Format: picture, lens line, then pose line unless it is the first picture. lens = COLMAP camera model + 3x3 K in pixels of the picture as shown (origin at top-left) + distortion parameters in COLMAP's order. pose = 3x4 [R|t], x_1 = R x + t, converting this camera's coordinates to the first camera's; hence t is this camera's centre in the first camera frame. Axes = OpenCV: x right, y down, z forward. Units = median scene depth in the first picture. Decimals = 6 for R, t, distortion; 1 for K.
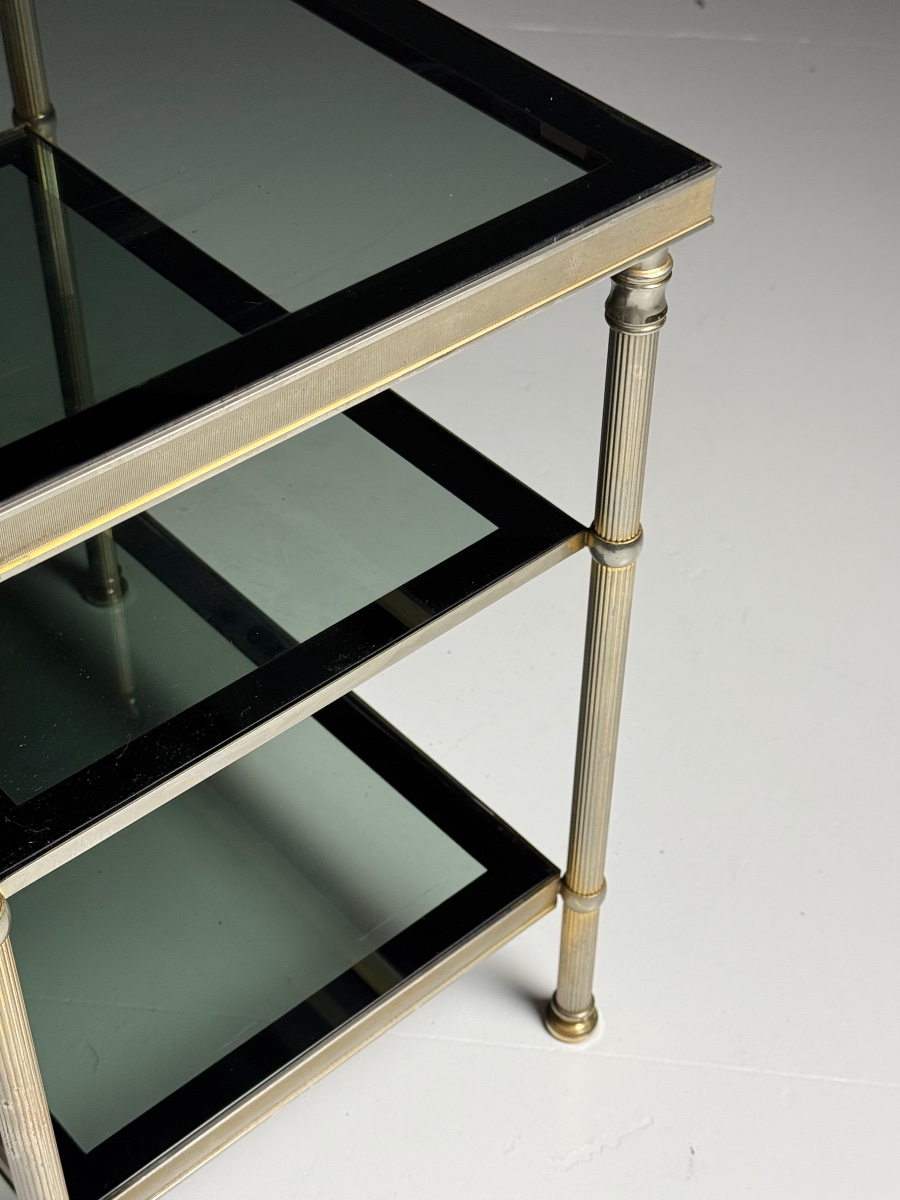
lens RADIAL K [[1896.9, 0, 444.8], [0, 1896.9, 602.2], [0, 0, 1]] dist [0.132142, 0.000000]
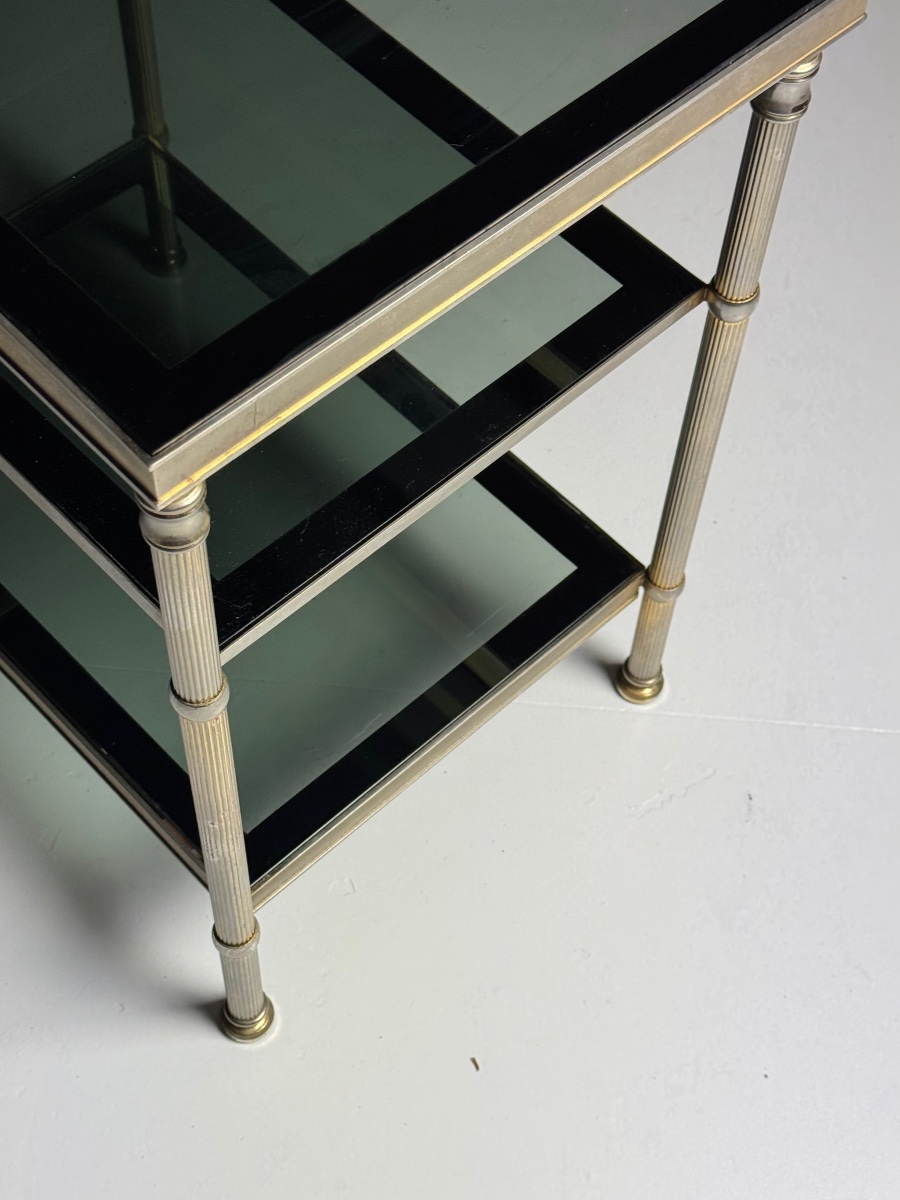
lens RADIAL K [[1896.9, 0, 455.4], [0, 1896.9, 600.4], [0, 0, 1]] dist [0.132142, 0.000000]
pose [[0.998936, -0.016461, 0.043070, -0.099909], [0.005322, 0.969020, 0.246923, -0.115751], [-0.045800, -0.246431, 0.968077, -0.059504]]
